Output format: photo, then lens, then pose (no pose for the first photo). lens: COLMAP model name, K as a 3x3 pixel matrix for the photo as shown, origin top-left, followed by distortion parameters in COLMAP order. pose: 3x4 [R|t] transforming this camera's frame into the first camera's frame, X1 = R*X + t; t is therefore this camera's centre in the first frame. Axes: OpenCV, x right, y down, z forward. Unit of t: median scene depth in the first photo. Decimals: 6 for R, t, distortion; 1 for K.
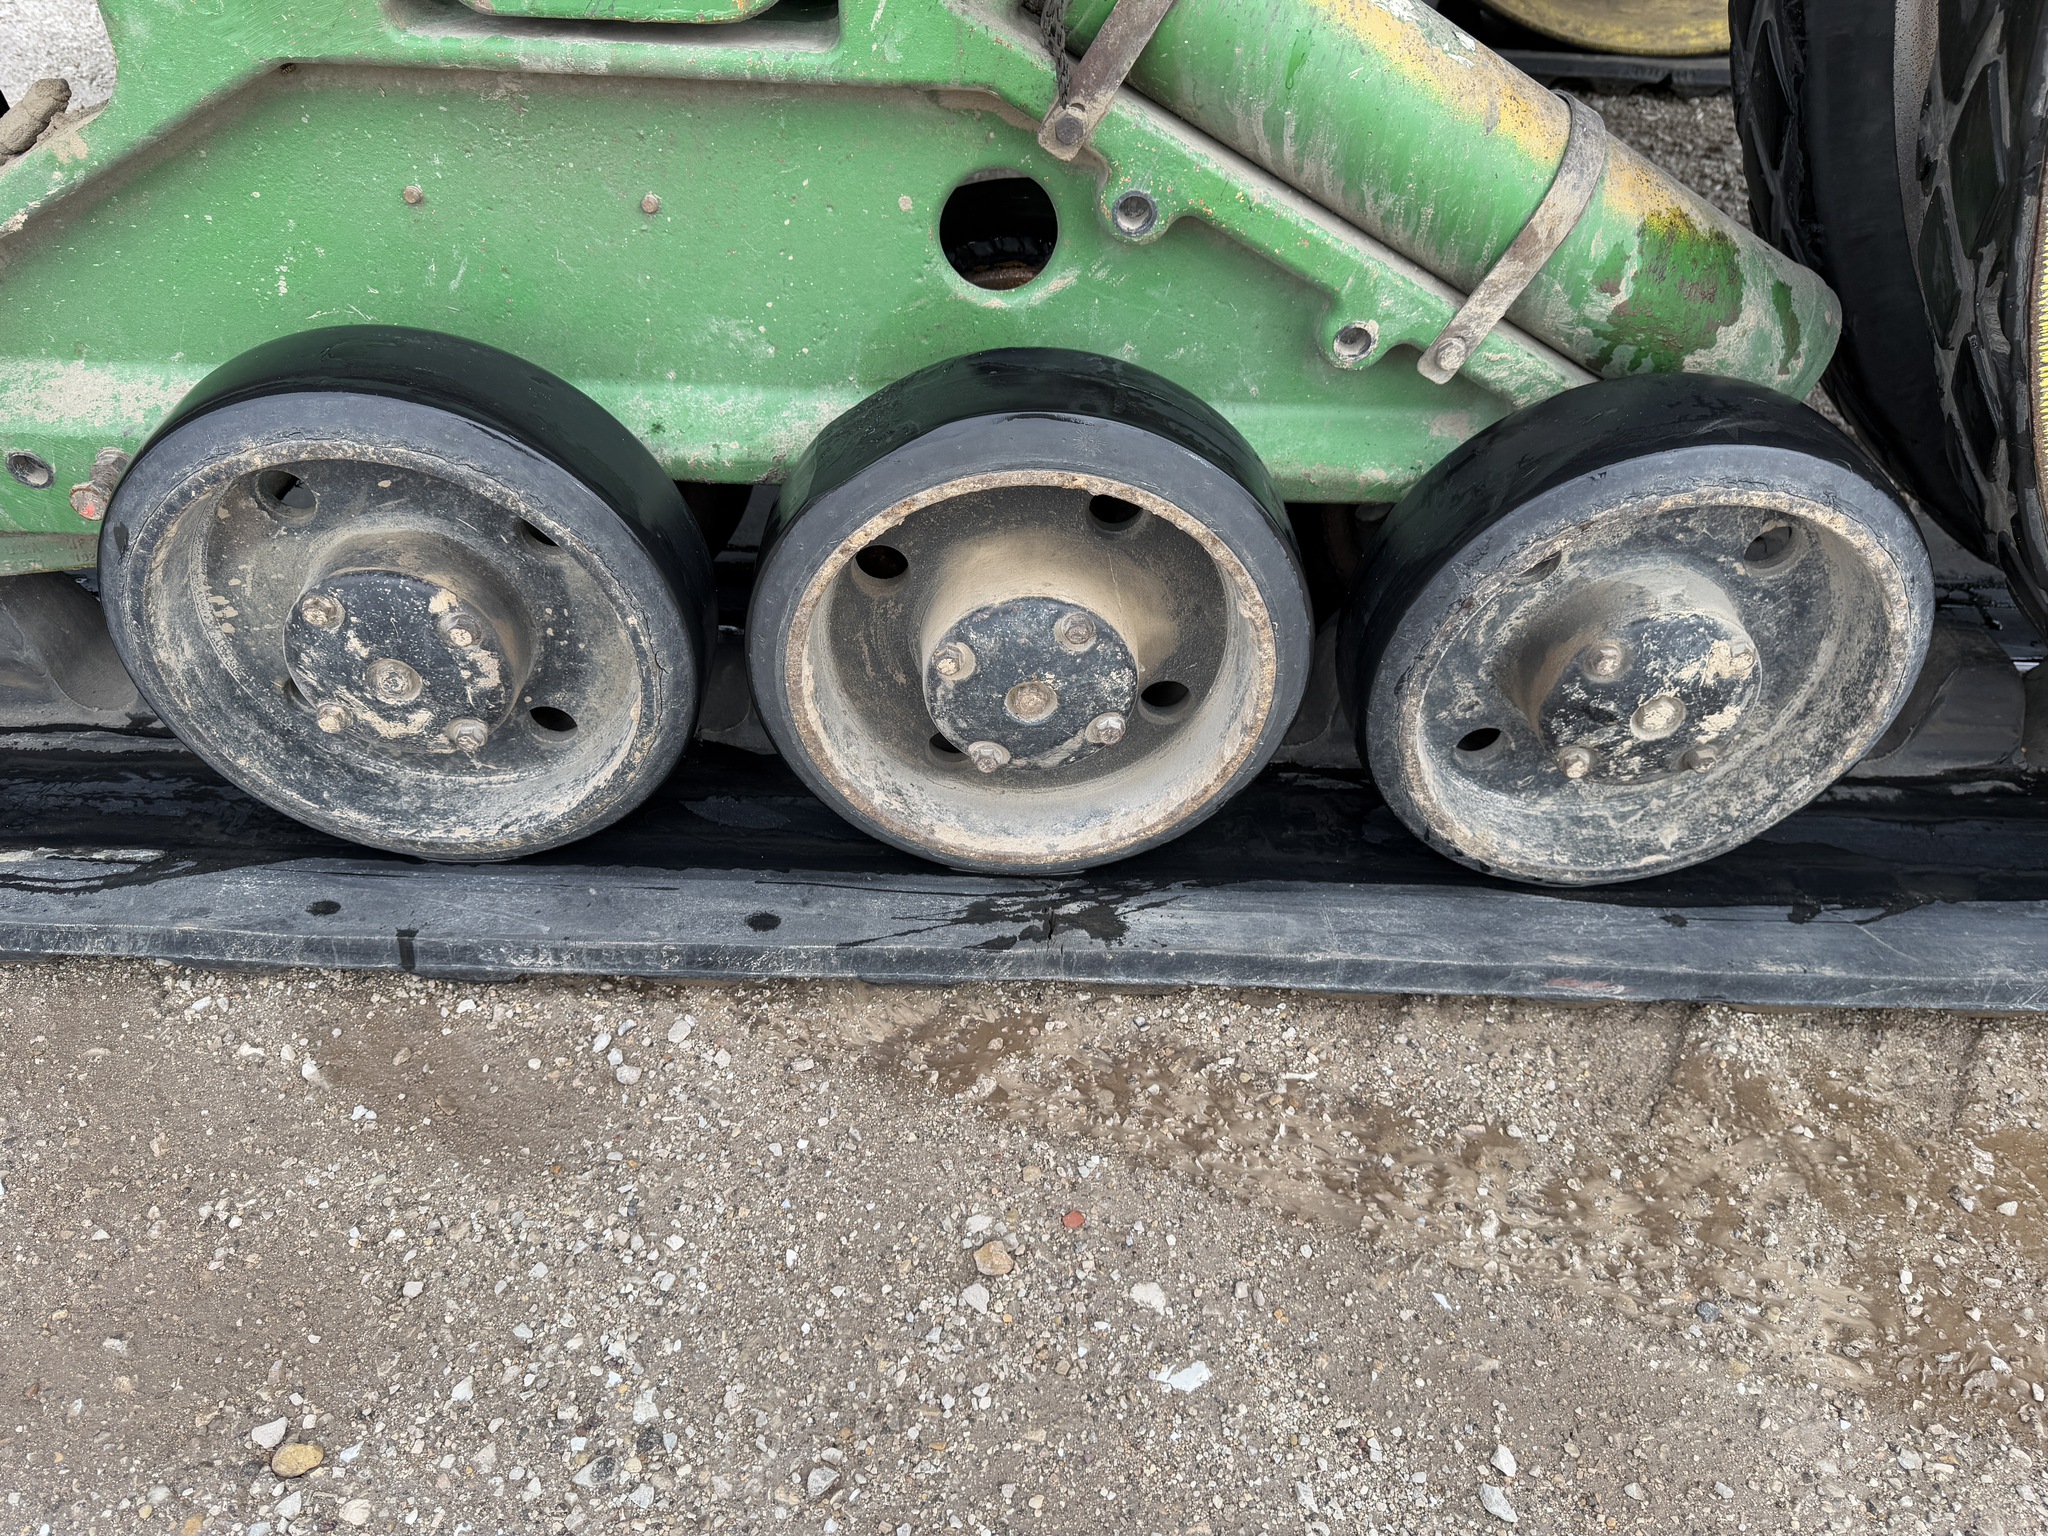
lens RADIAL K [[1473.9, 0, 1014.8], [0, 1473.9, 789.8], [0, 0, 1]] dist [0.007668, -0.002774]
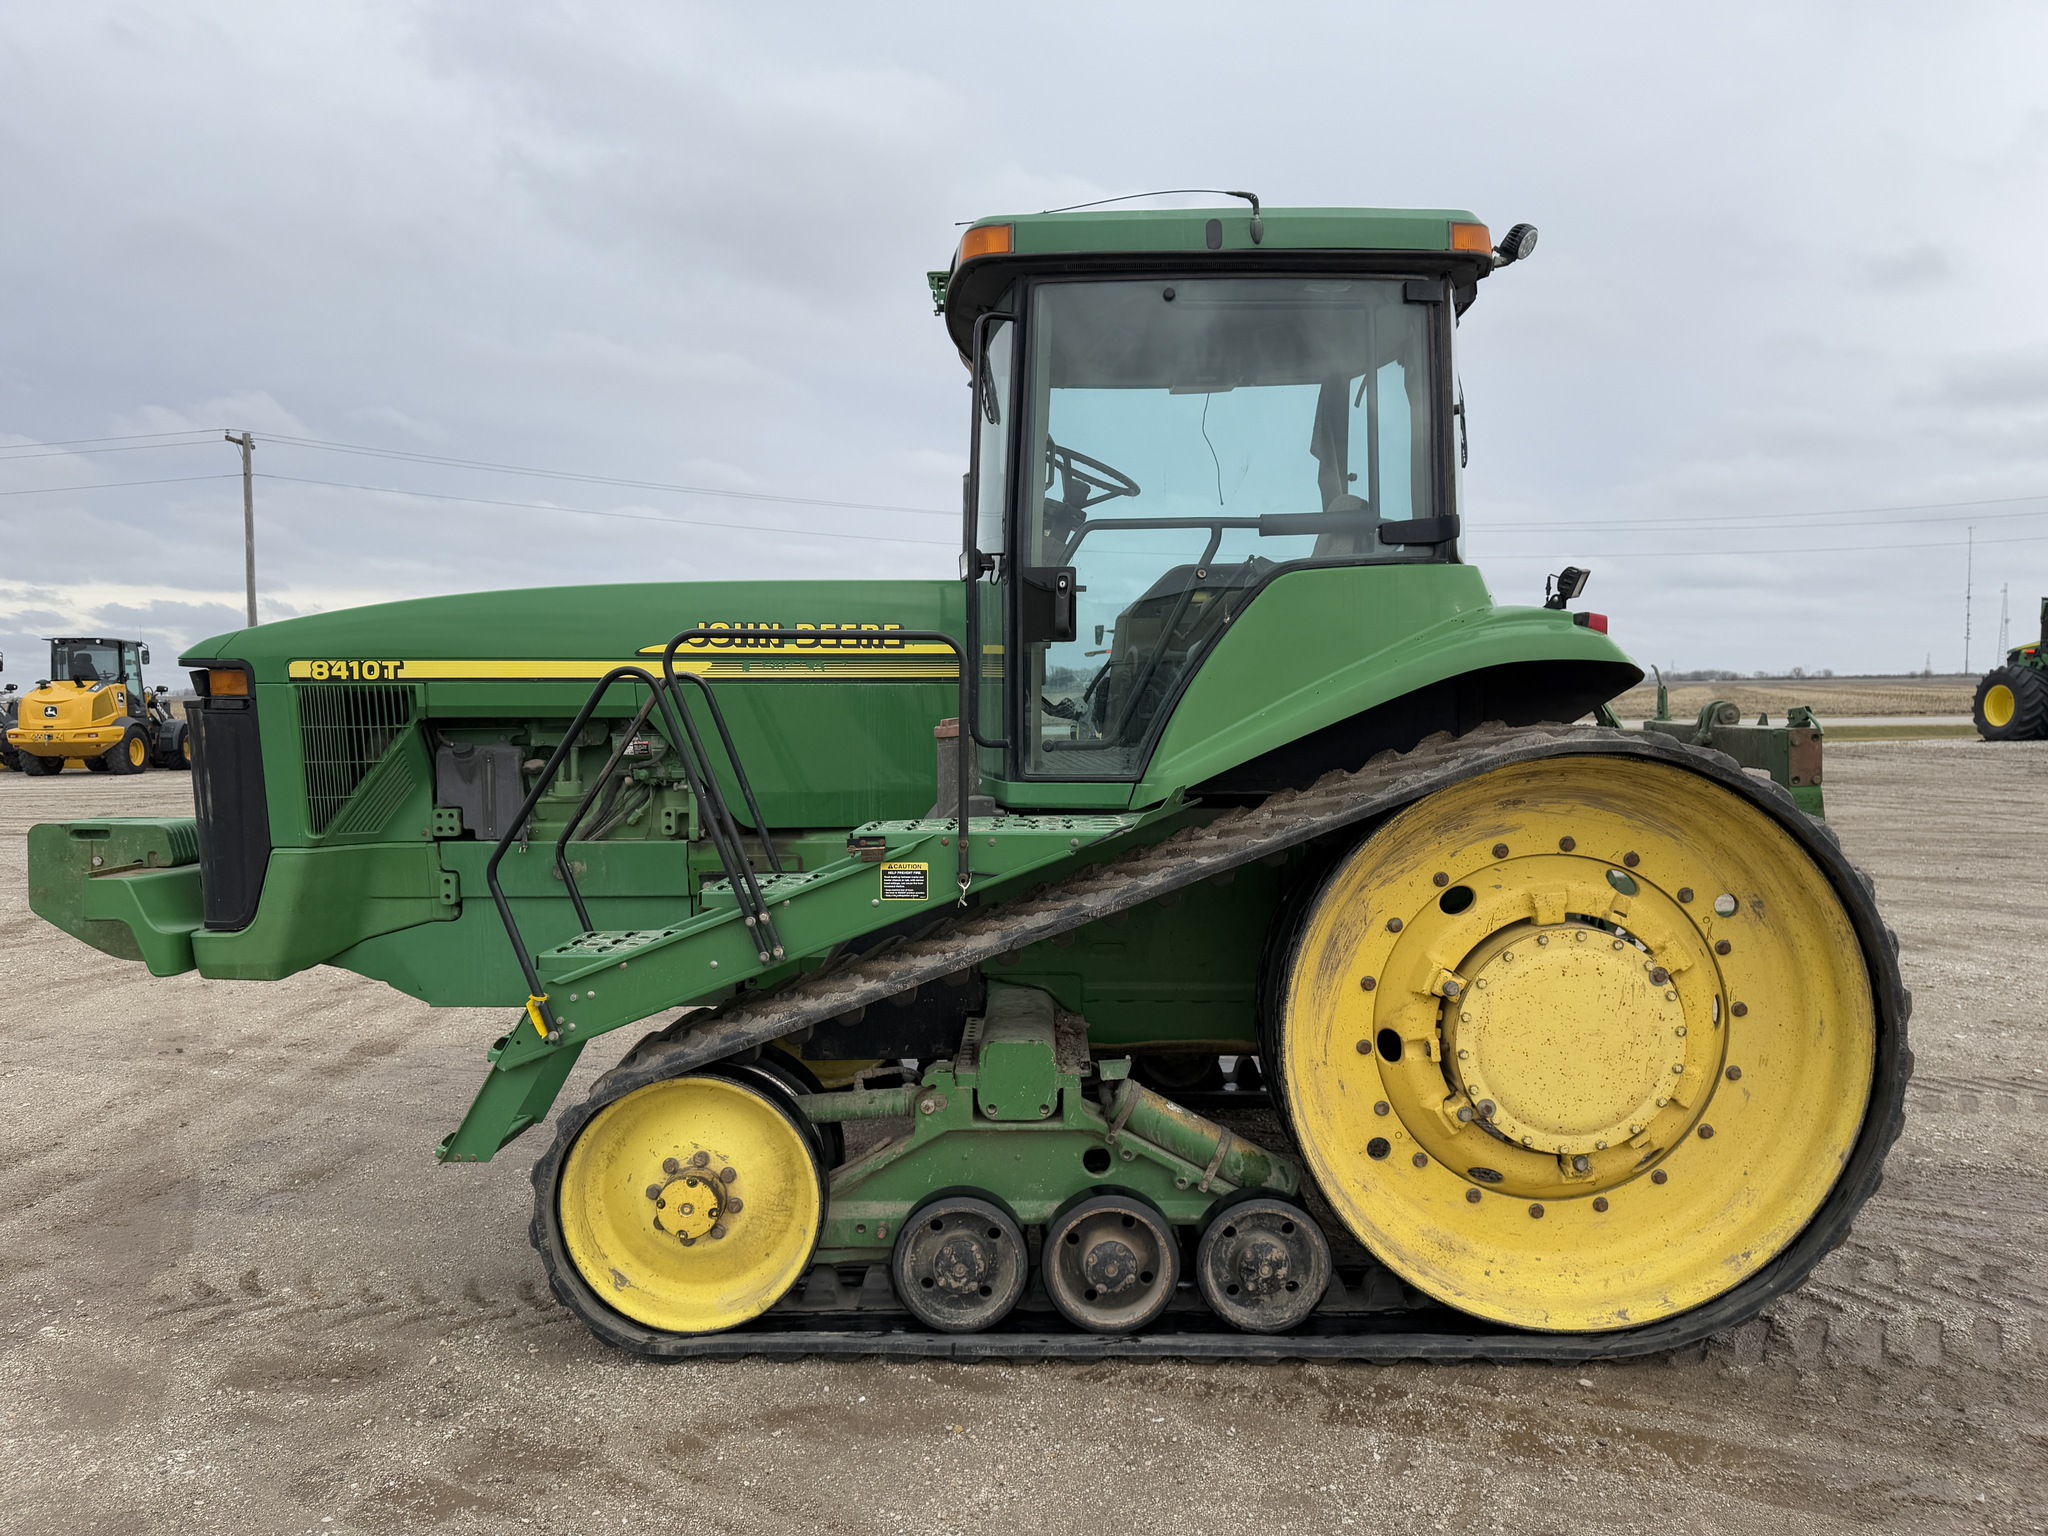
lens RADIAL K [[1415.9, 0, 1024.8], [0, 1415.9, 791.4], [0, 0, 1]] dist [0.180106, -0.302955]
pose [[0.998809, -0.045215, -0.018327, -0.095444], [0.025008, 0.797033, -0.603417, 1.285206], [0.041890, 0.602240, 0.797215, -3.002142]]
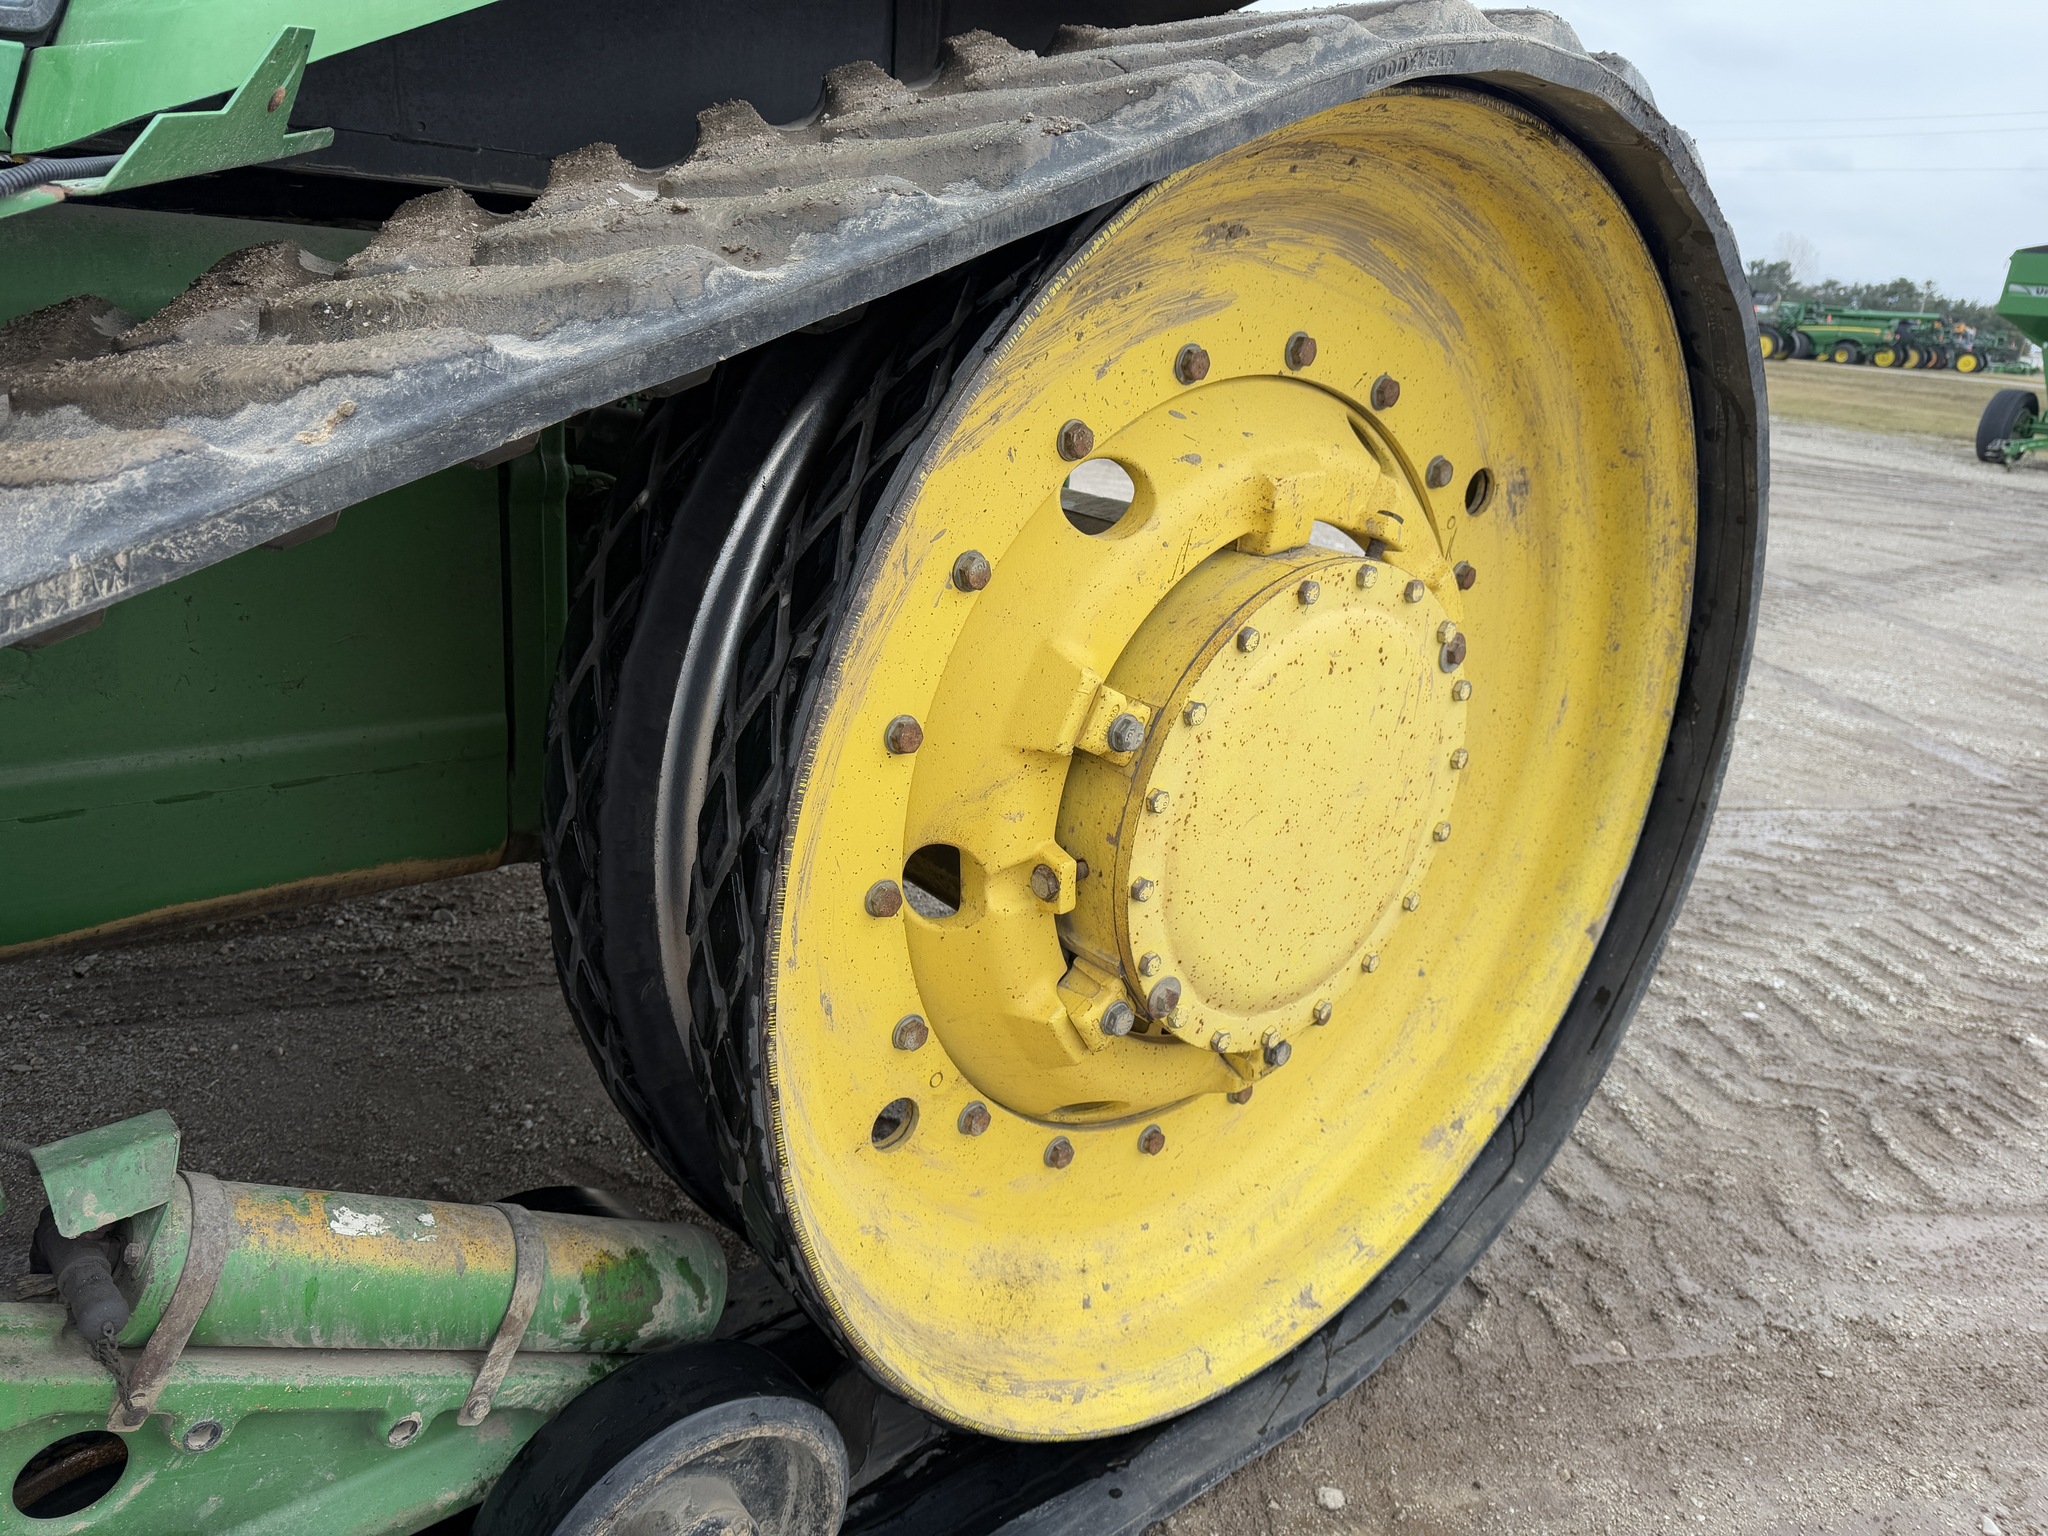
lens RADIAL K [[1458.2, 0, 1018.7], [0, 1458.2, 770.1], [0, 0, 1]] dist [0.003691, -0.008468]
pose [[0.764308, -0.180958, 0.618941, -0.052446], [0.379550, 0.902191, -0.204922, -0.359148], [-0.521321, 0.391542, 0.758234, -0.515867]]
